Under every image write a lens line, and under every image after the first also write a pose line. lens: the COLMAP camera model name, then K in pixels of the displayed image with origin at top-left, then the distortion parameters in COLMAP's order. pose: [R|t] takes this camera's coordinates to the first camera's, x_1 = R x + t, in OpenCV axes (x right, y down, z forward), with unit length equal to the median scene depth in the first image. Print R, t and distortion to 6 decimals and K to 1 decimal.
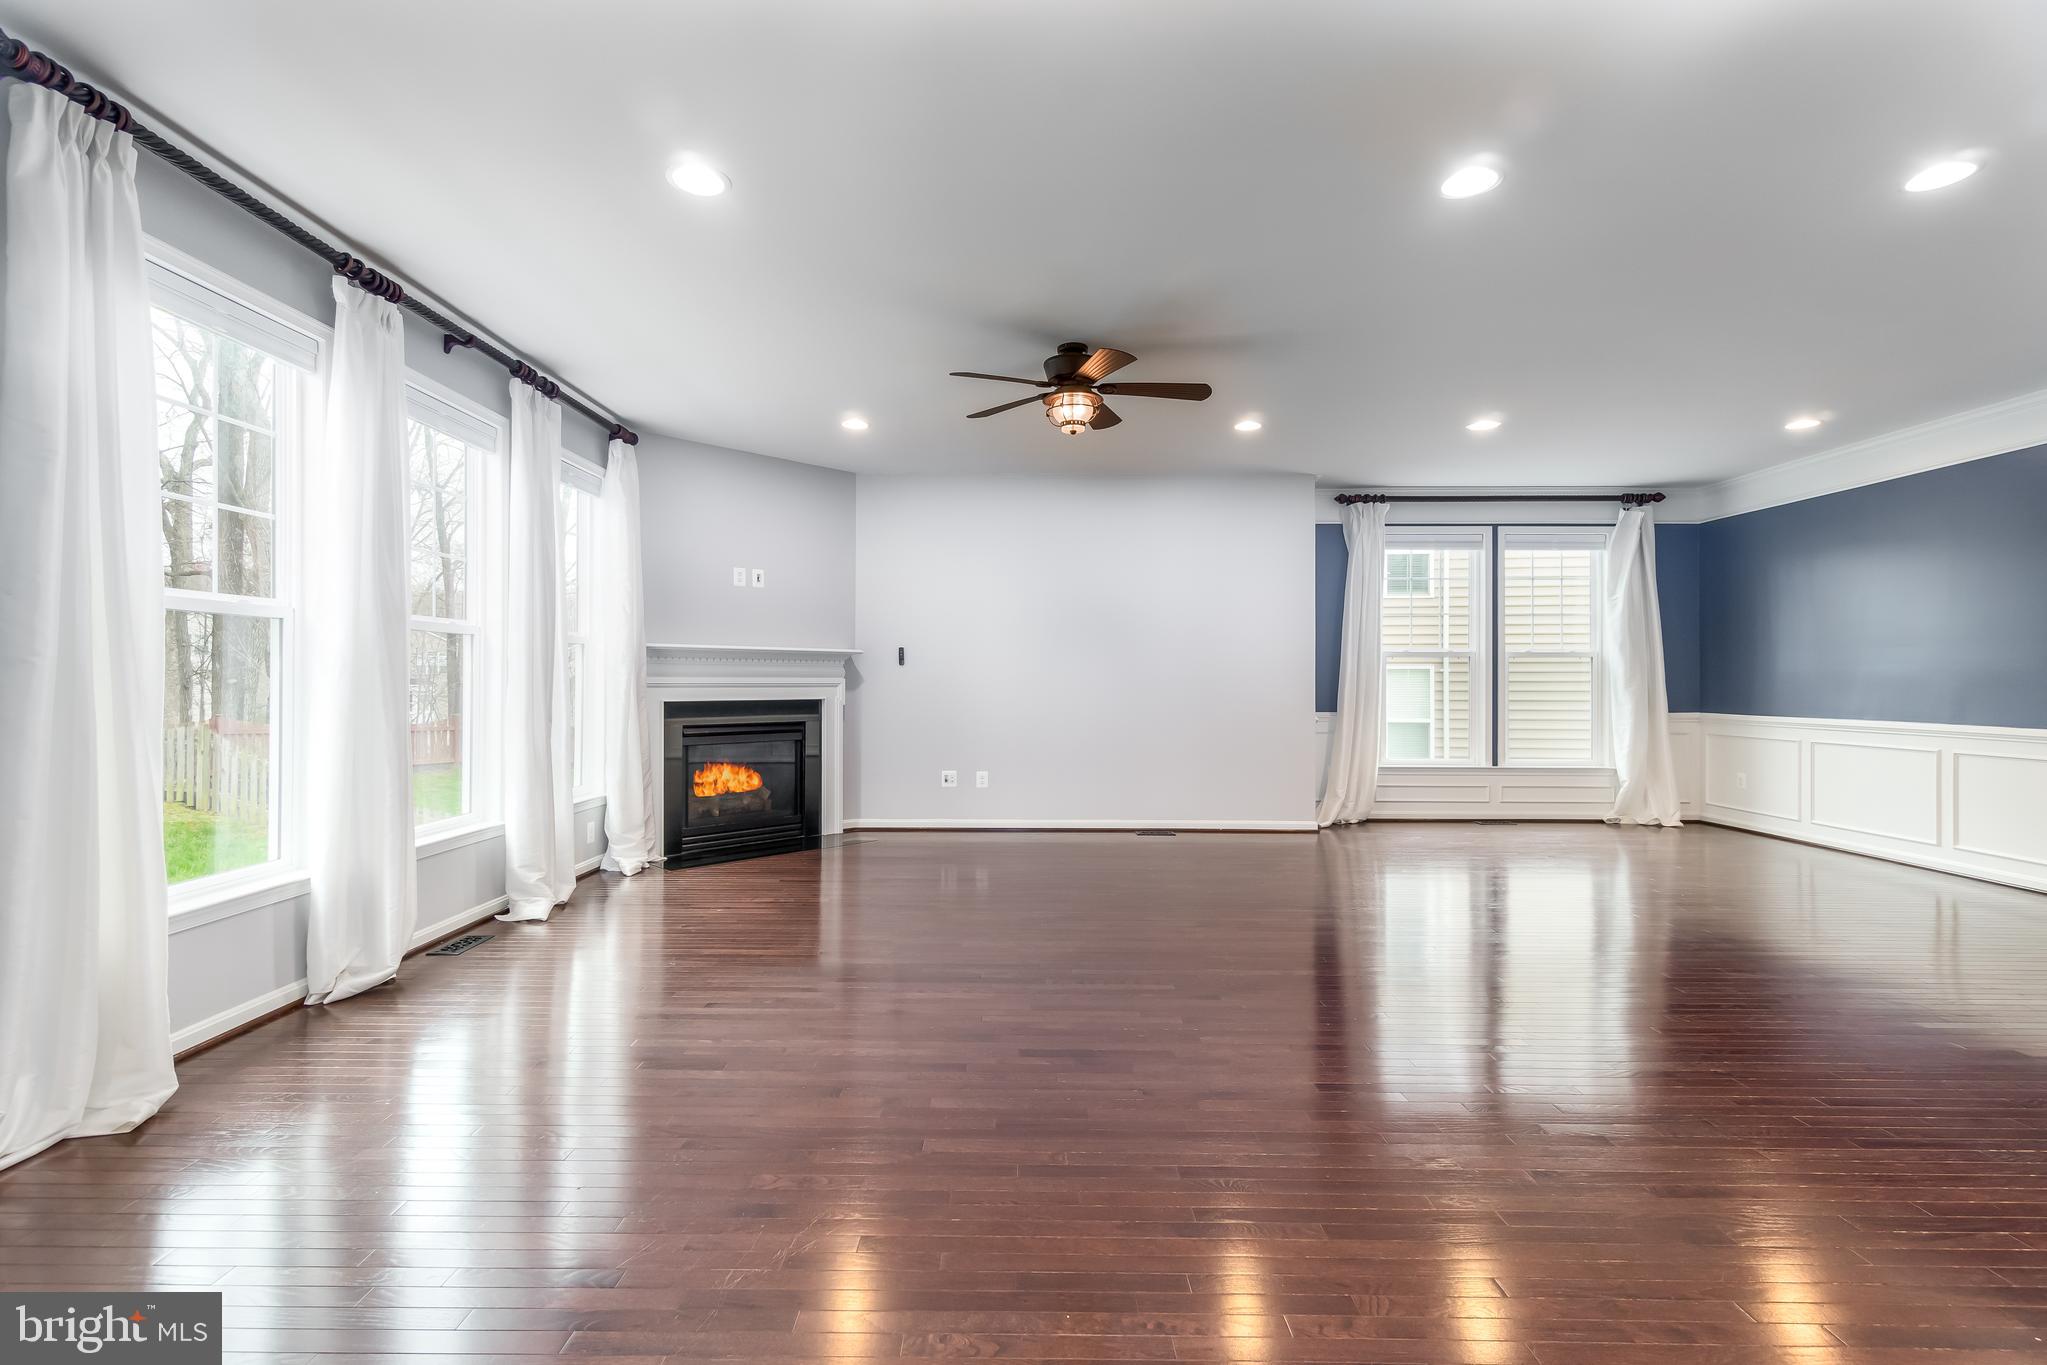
lens RADIAL K [[891.3, 0, 1016.9], [0, 891.3, 677.4], [0, 0, 1]] dist [-0.004128, -0.000411]
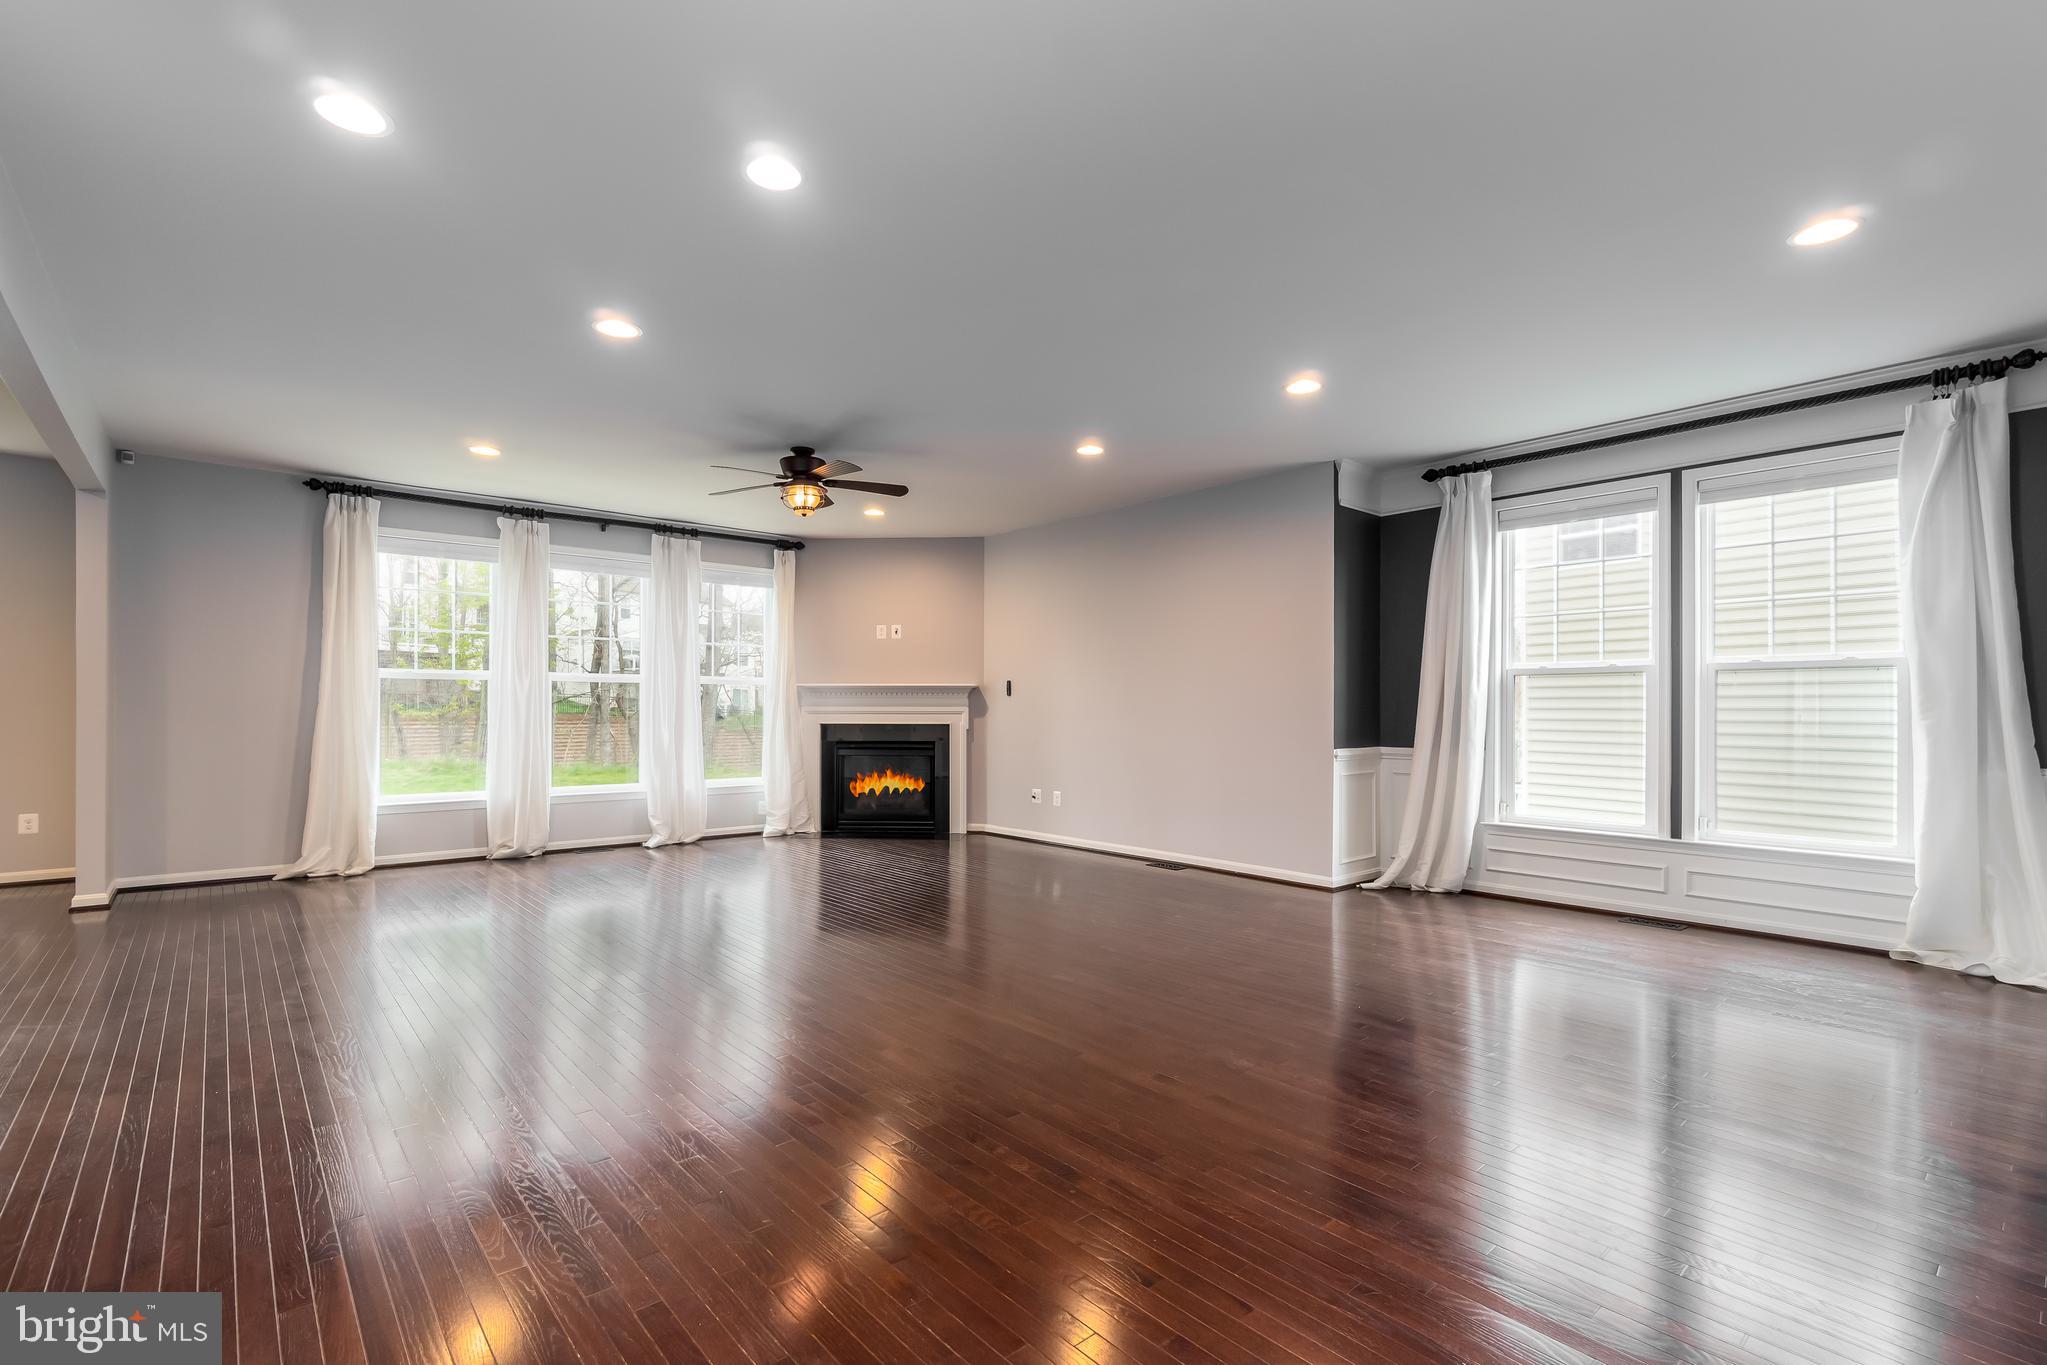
lens RADIAL K [[891.3, 0, 1015.5], [0, 891.3, 698.4], [0, 0, 1]] dist [-0.004128, -0.000411]
pose [[0.675324, -0.011234, -0.737436, 0.740216], [0.001134, 0.999899, -0.014194, 0.006164], [0.737521, 0.008749, 0.675268, 0.216883]]
